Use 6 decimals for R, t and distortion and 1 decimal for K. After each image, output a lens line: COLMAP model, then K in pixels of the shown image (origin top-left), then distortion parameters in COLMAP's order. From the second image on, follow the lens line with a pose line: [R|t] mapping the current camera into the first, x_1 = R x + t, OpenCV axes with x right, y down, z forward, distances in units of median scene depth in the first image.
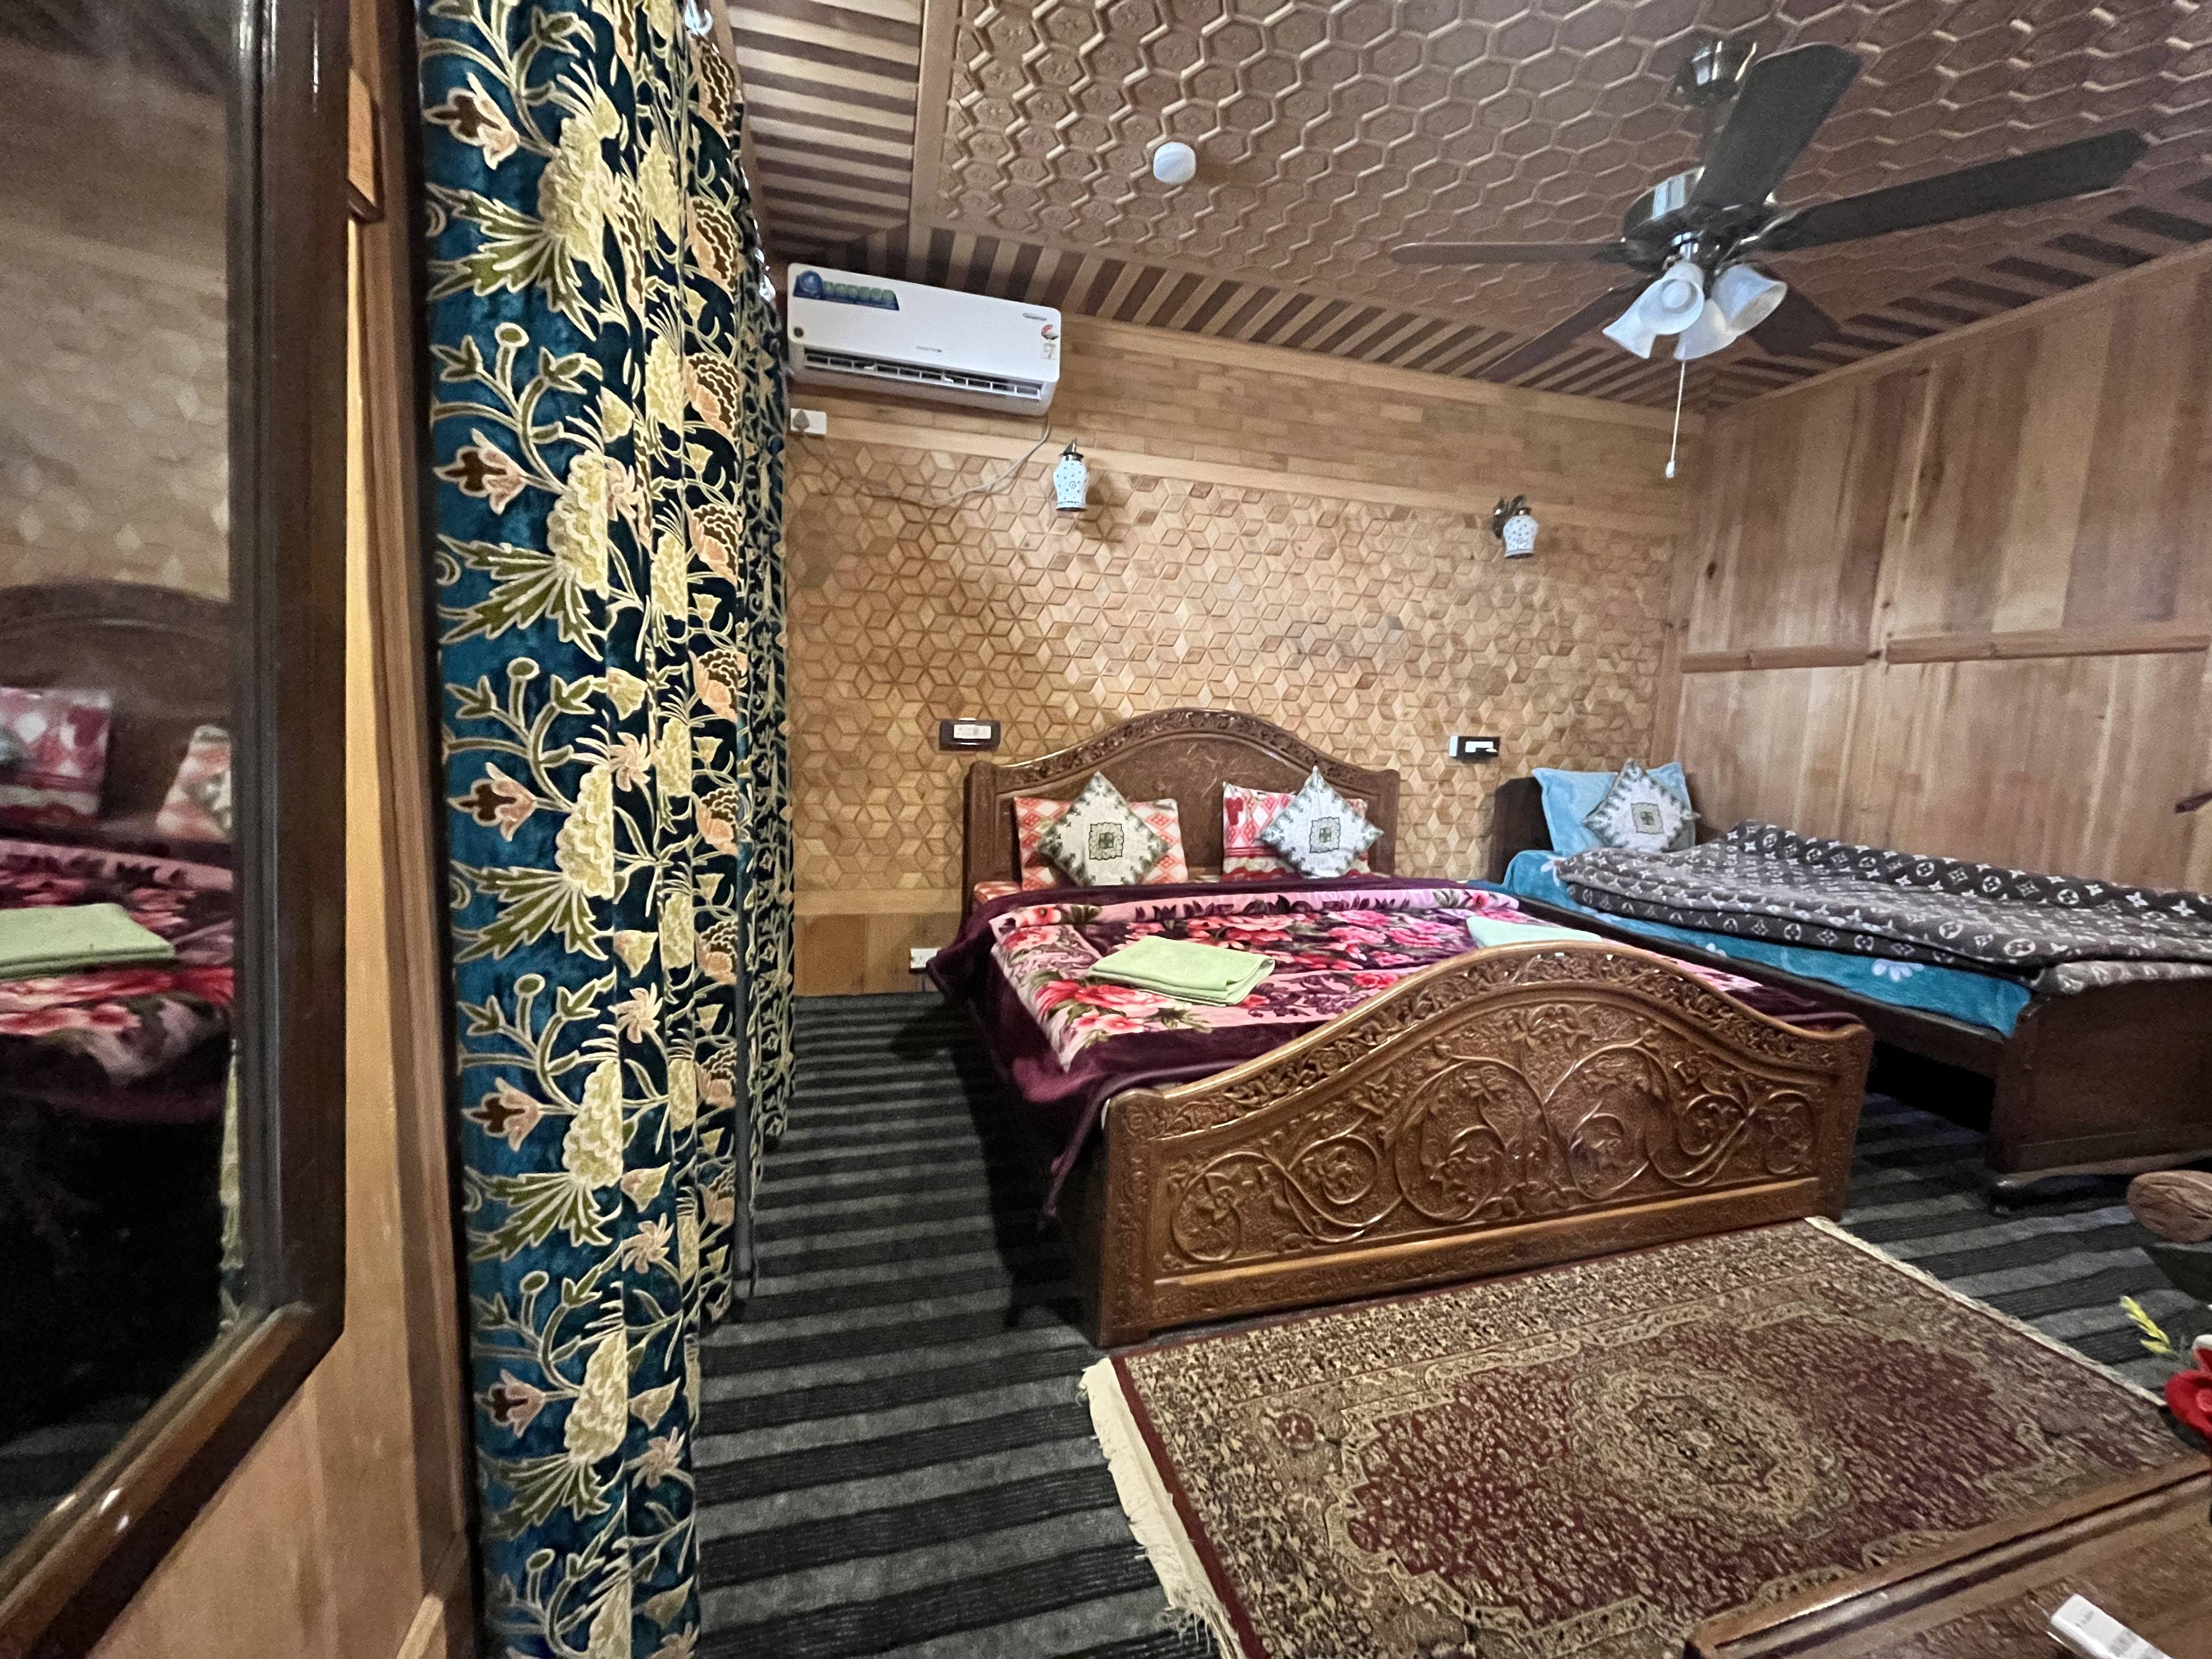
lens RADIAL K [[898.5, 0, 1106.0], [0, 898.5, 829.5], [0, 0, 1]] dist [0.000111, 0.000212]
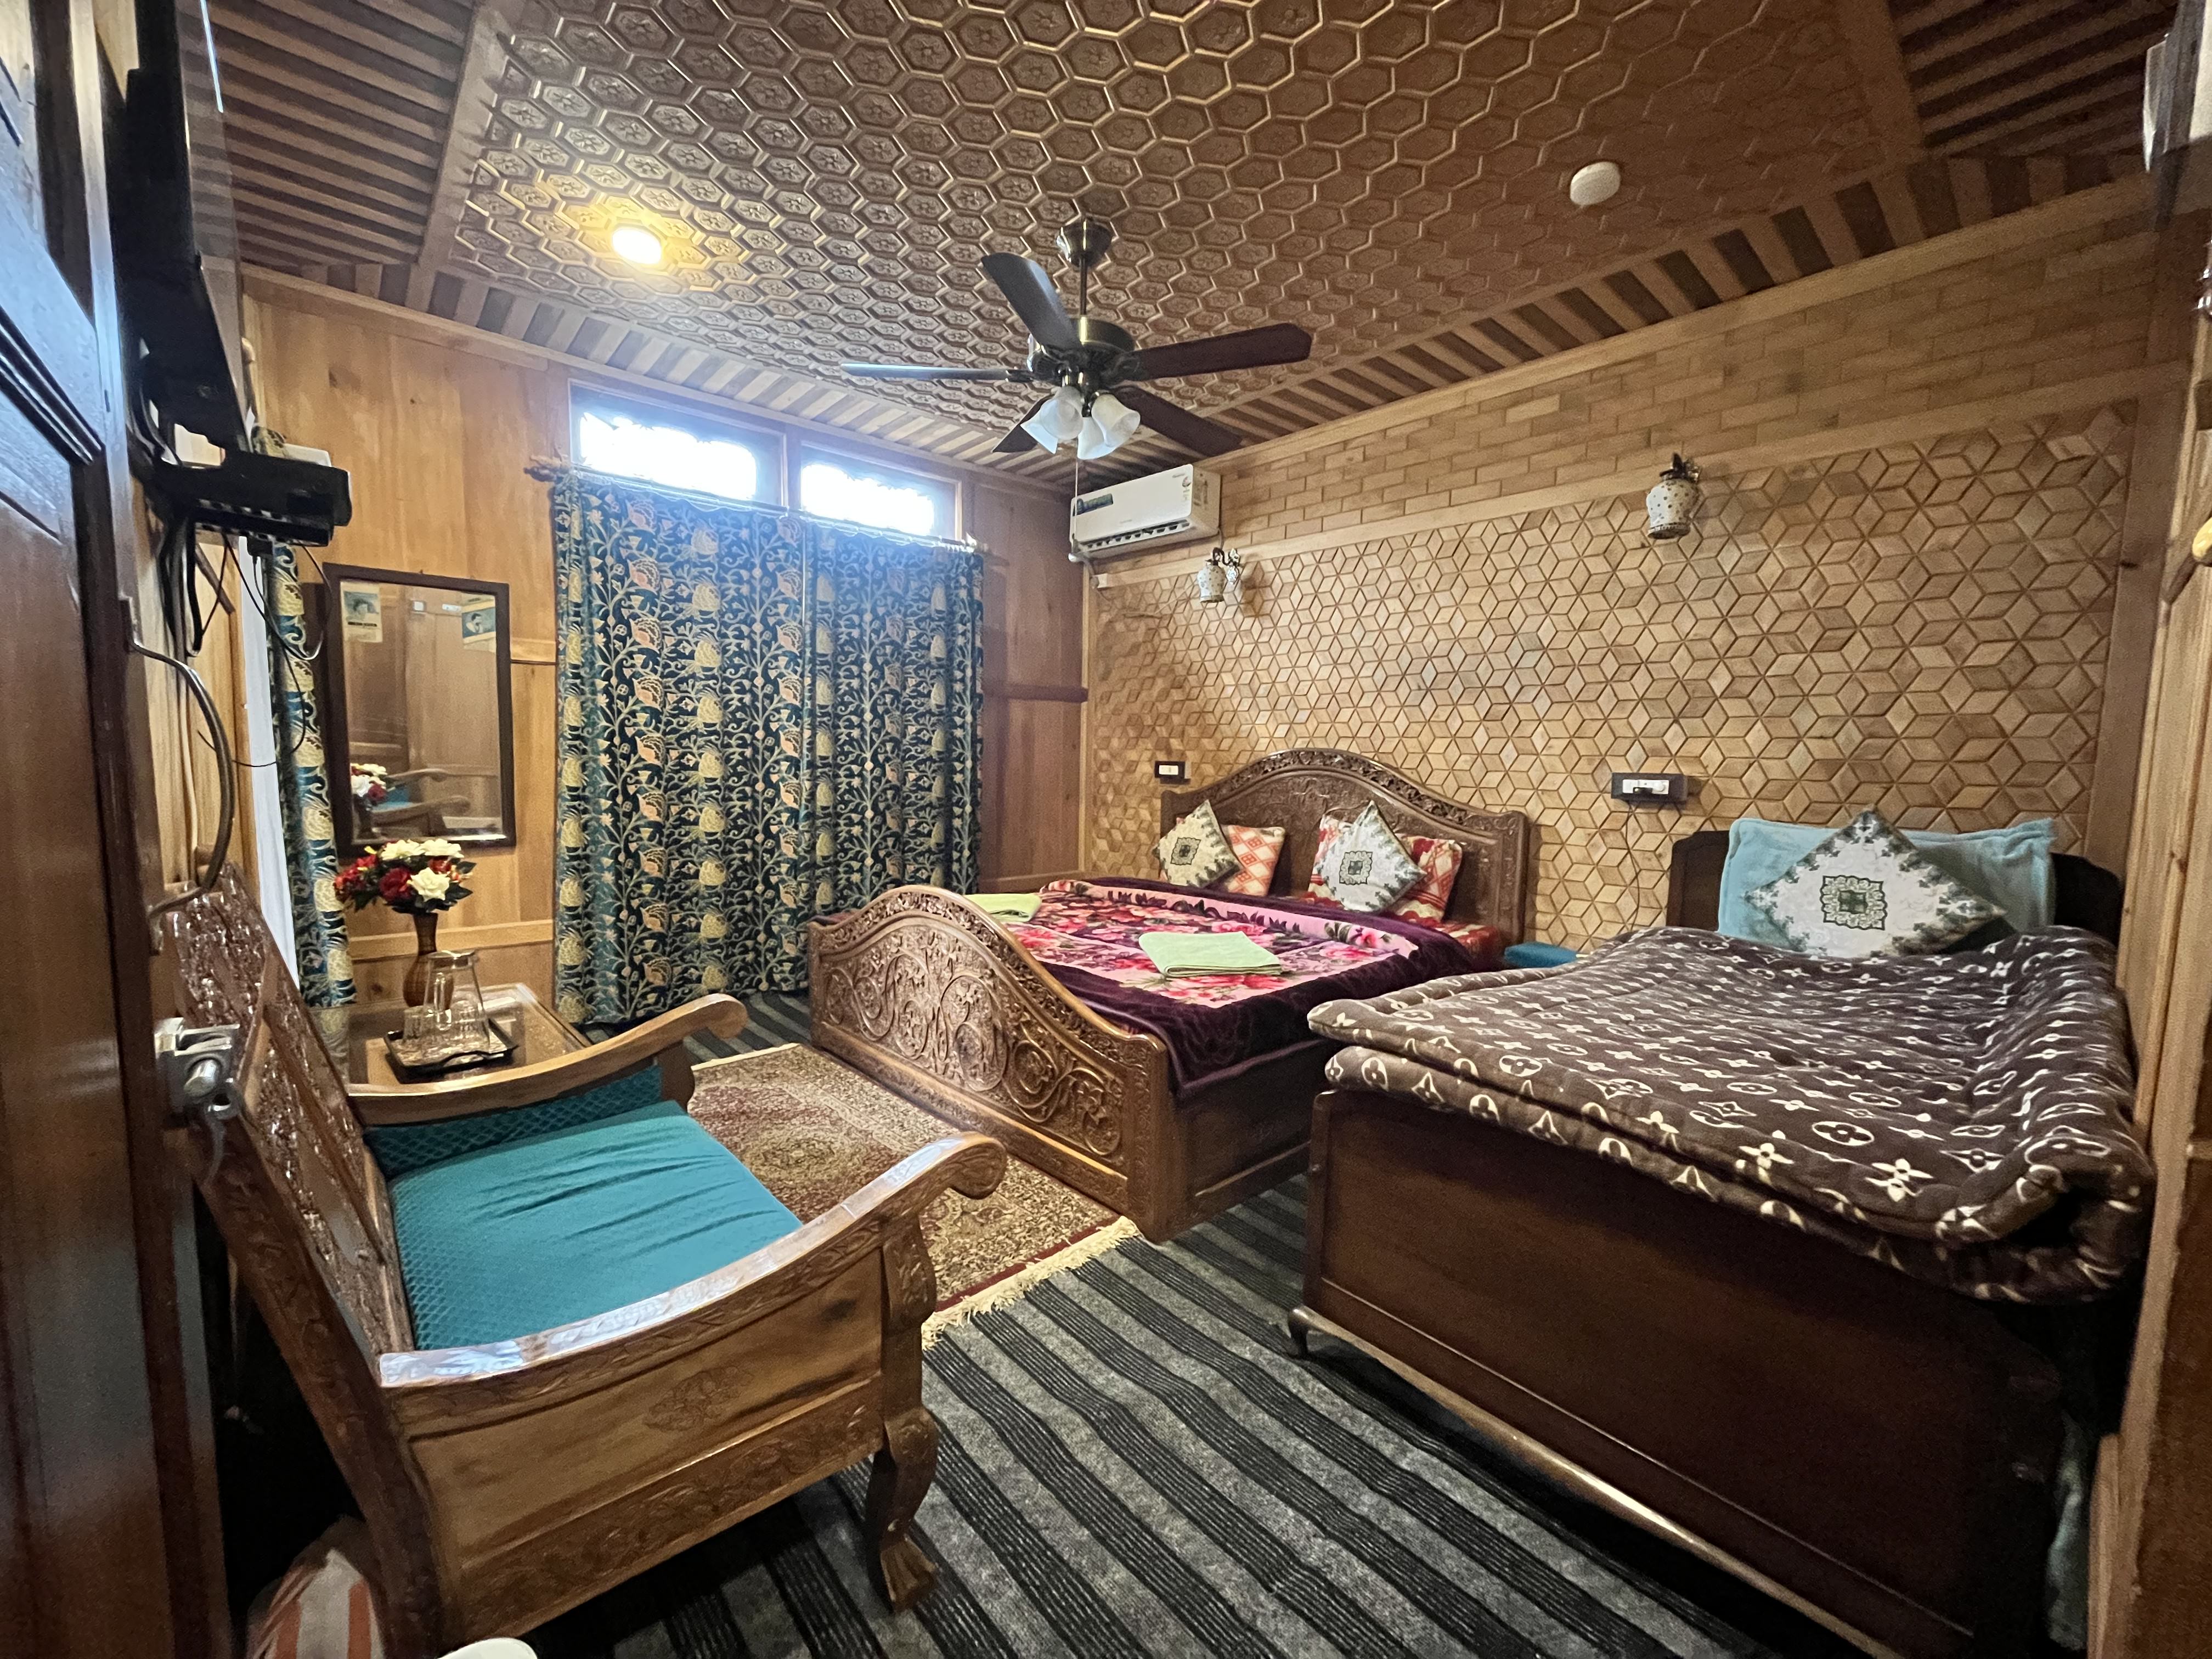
lens RADIAL K [[898.5, 0, 1106.0], [0, 898.5, 829.5], [0, 0, 1]] dist [0.000111, 0.000212]
pose [[0.437302, 0.050531, -0.897894, 1.056294], [-0.108320, 0.994111, 0.003191, -0.009581], [0.892767, 0.095864, 0.440201, 0.301428]]
